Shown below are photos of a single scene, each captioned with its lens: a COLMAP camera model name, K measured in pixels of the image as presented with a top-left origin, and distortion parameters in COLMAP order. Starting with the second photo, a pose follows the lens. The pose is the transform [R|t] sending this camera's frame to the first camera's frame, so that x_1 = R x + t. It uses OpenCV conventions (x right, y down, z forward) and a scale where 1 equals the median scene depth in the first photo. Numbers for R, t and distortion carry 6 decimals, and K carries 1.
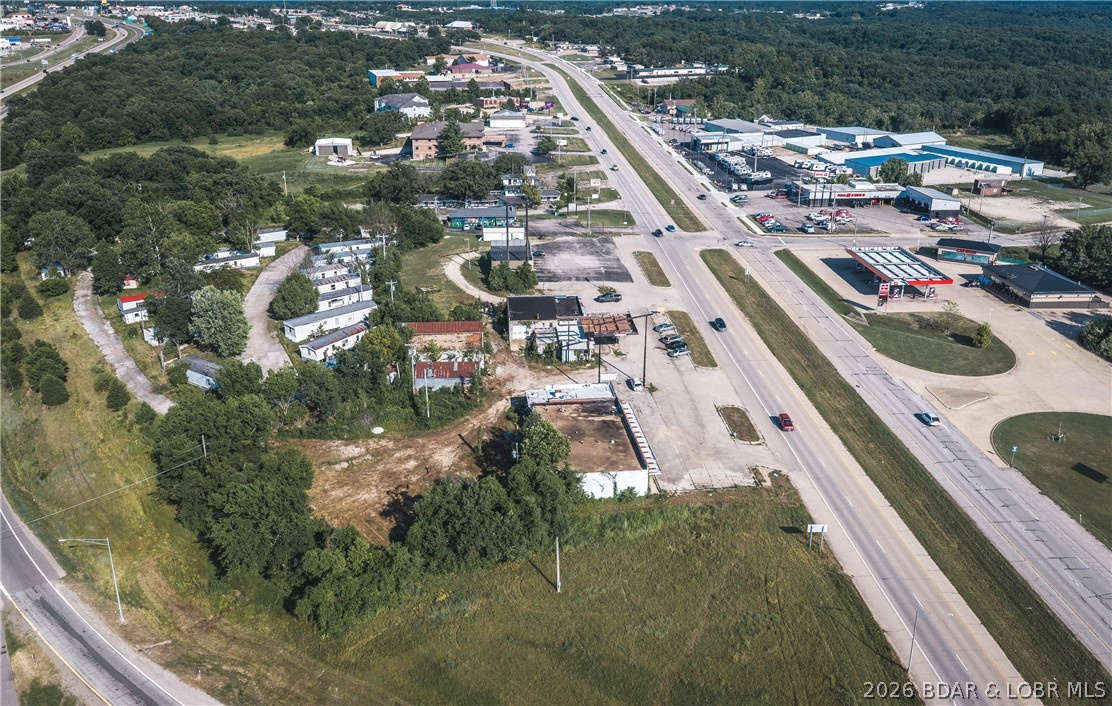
lens RADIAL K [[931.5, 0, 556.0], [0, 931.5, 346.1], [0, 0, 1]] dist [0.013040, -0.015982]
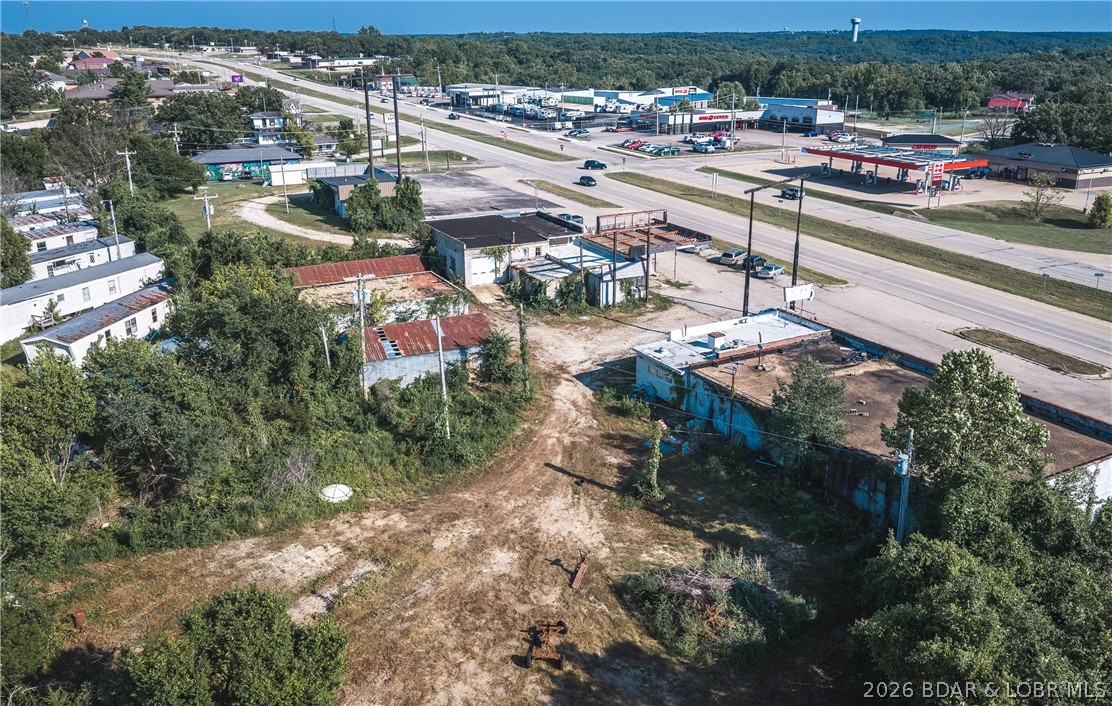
lens RADIAL K [[931.5, 0, 556.0], [0, 931.5, 346.1], [0, 0, 1]] dist [0.013040, -0.015982]
pose [[0.922045, -0.130051, 0.364582, -0.163176], [0.146841, 0.988986, -0.018584, 0.034996], [-0.358150, 0.070671, 0.930986, 0.416080]]
